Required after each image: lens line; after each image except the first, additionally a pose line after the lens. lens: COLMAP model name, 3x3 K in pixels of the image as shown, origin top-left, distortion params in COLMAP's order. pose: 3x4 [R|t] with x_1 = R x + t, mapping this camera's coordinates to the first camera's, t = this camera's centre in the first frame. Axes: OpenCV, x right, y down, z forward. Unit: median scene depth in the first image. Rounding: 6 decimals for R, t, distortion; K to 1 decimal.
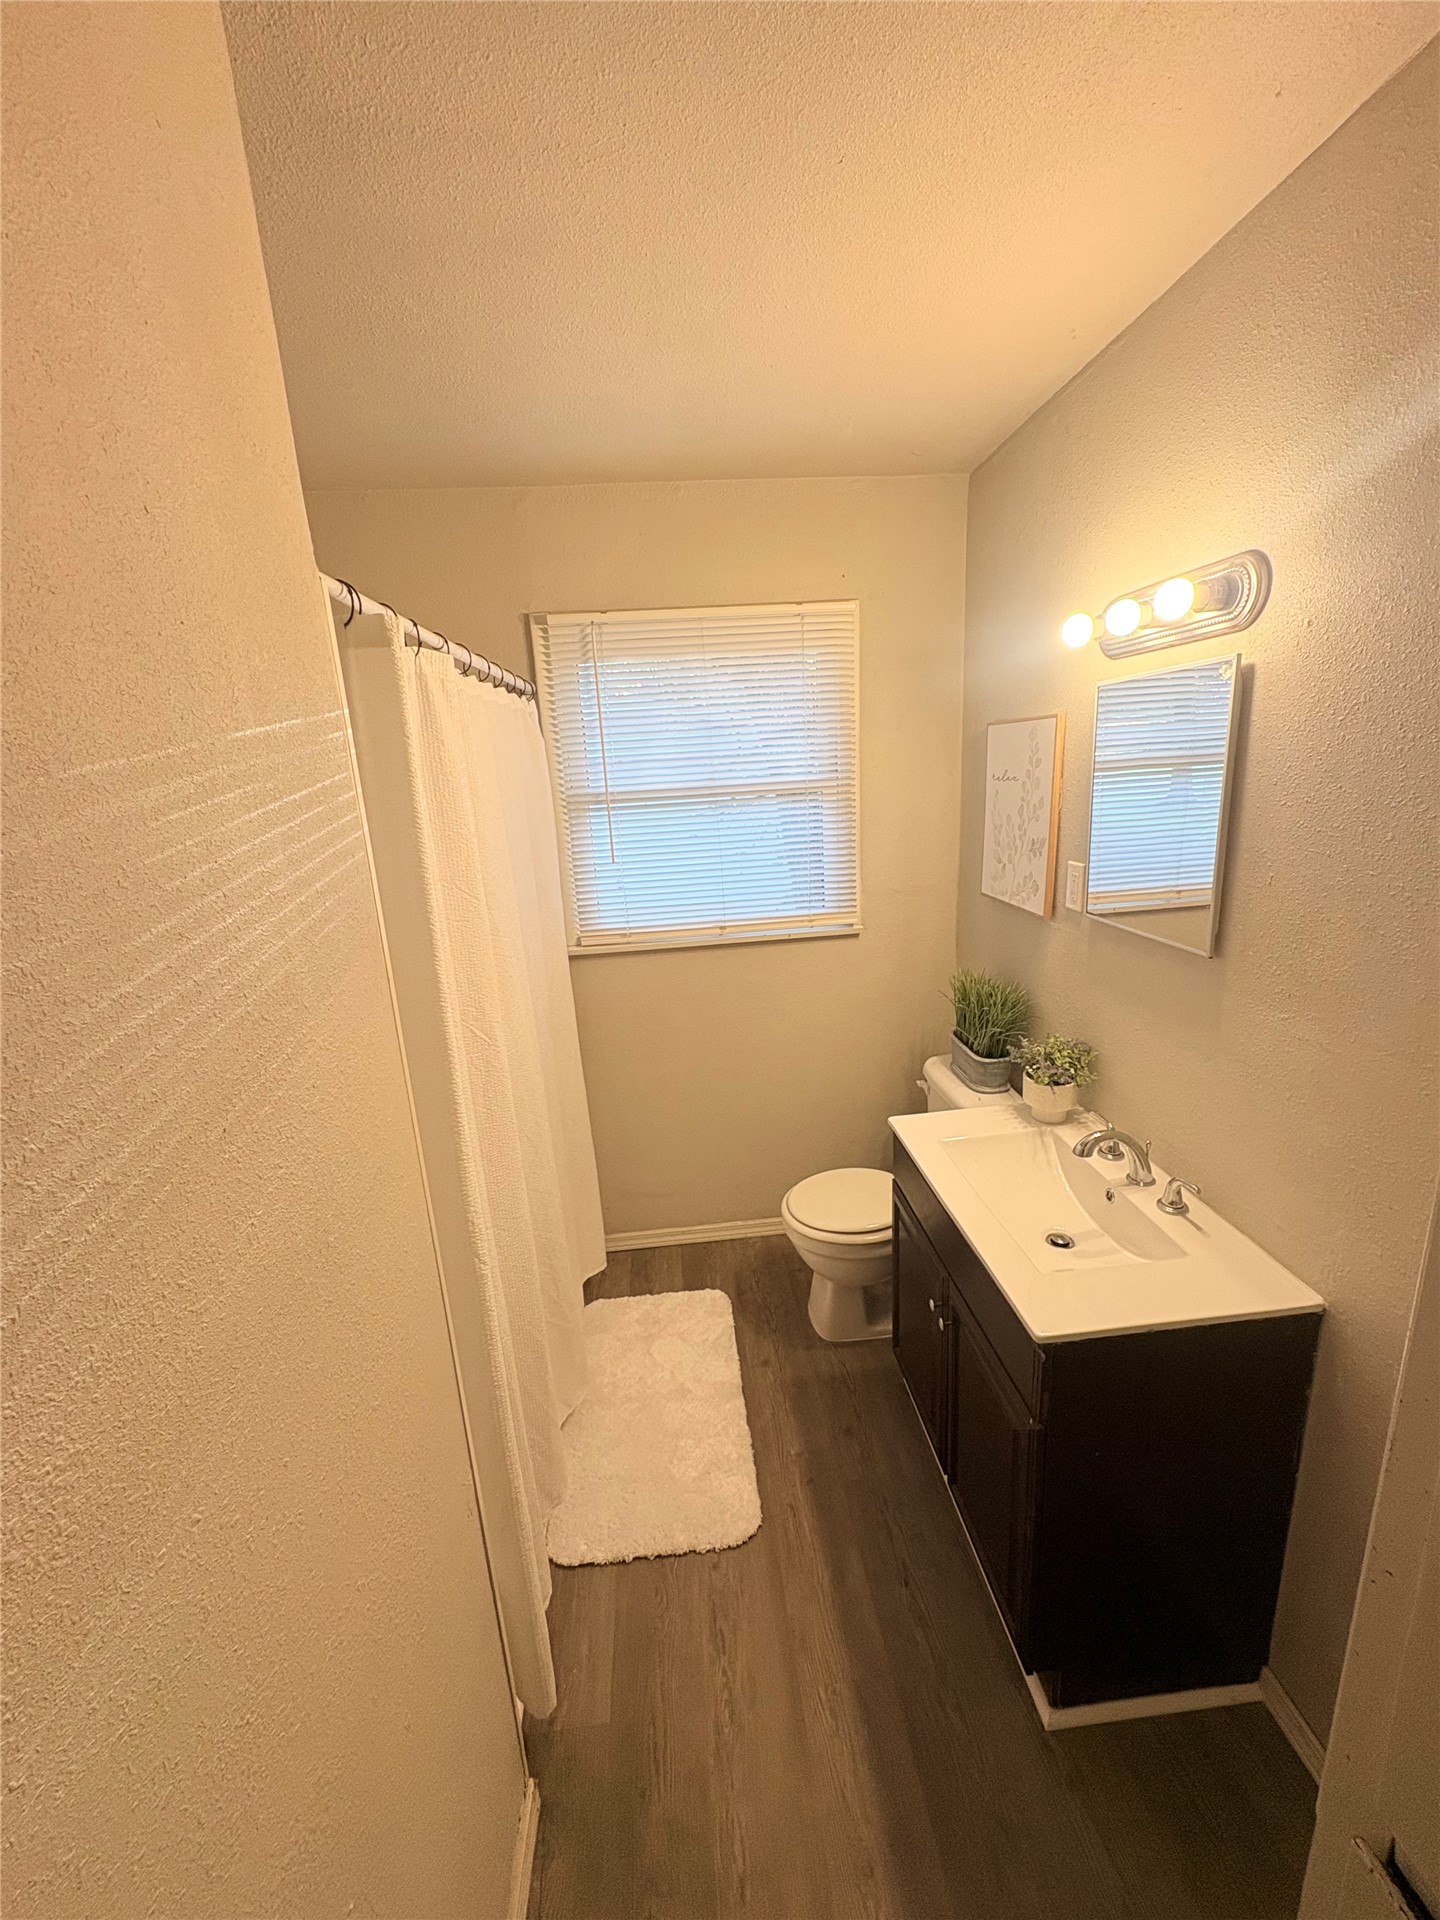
lens RADIAL K [[760.7, 0, 720.0], [0, 760.7, 960.0], [0, 0, 1]] dist [-0.001088, 0.000283]
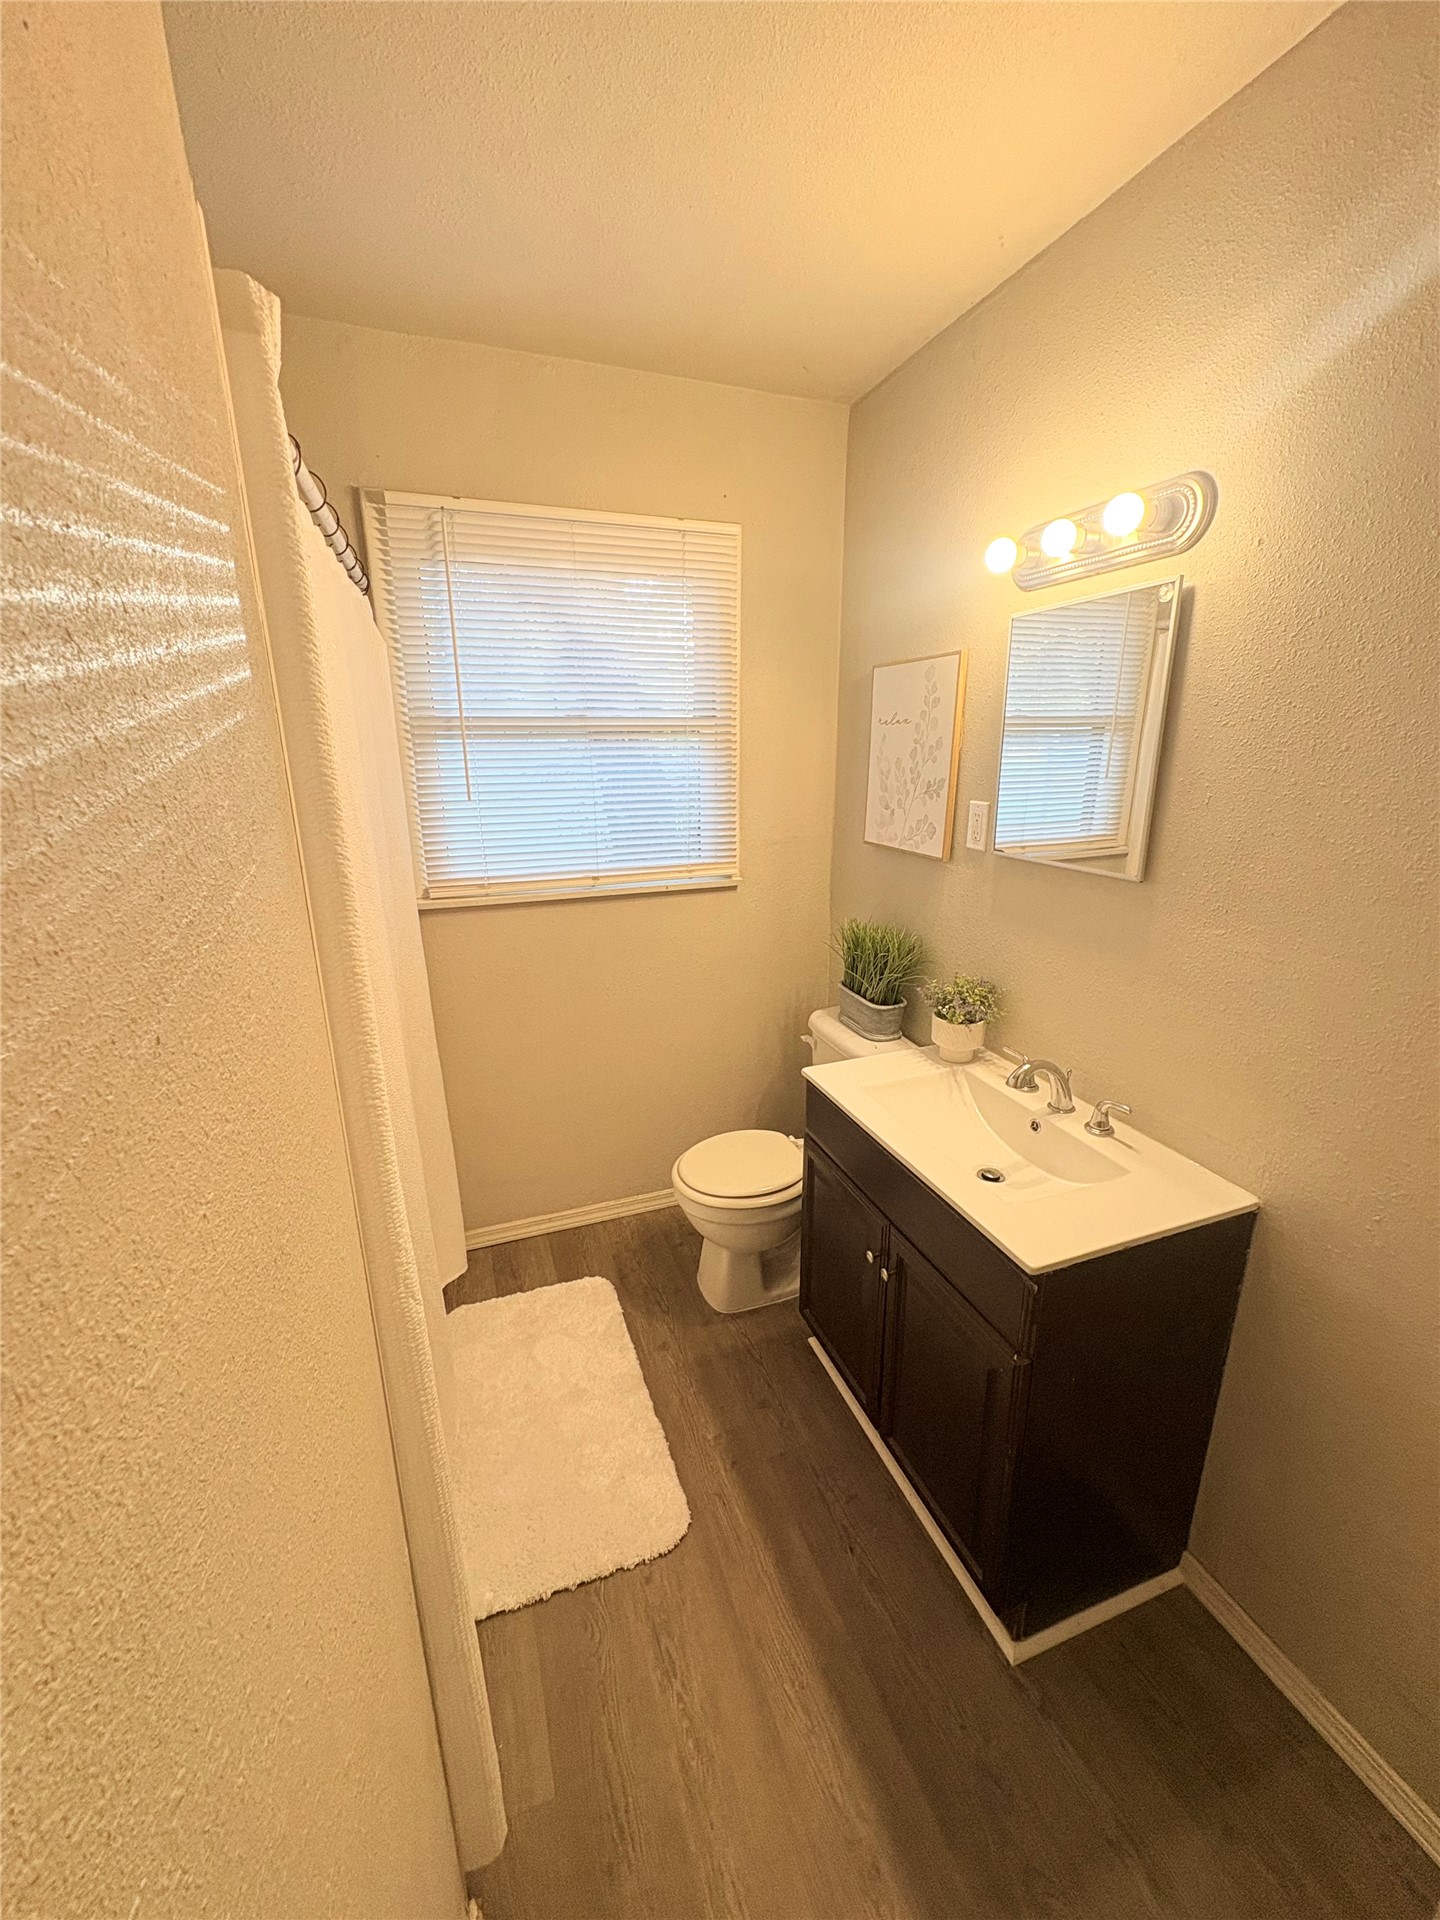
lens RADIAL K [[760.7, 0, 720.0], [0, 760.7, 960.0], [0, 0, 1]] dist [-0.001088, 0.000283]
pose [[0.963812, -0.024250, 0.265477, -0.121222], [0.019148, 0.999579, 0.021789, 0.048018], [-0.265894, -0.015917, 0.963871, 0.113741]]
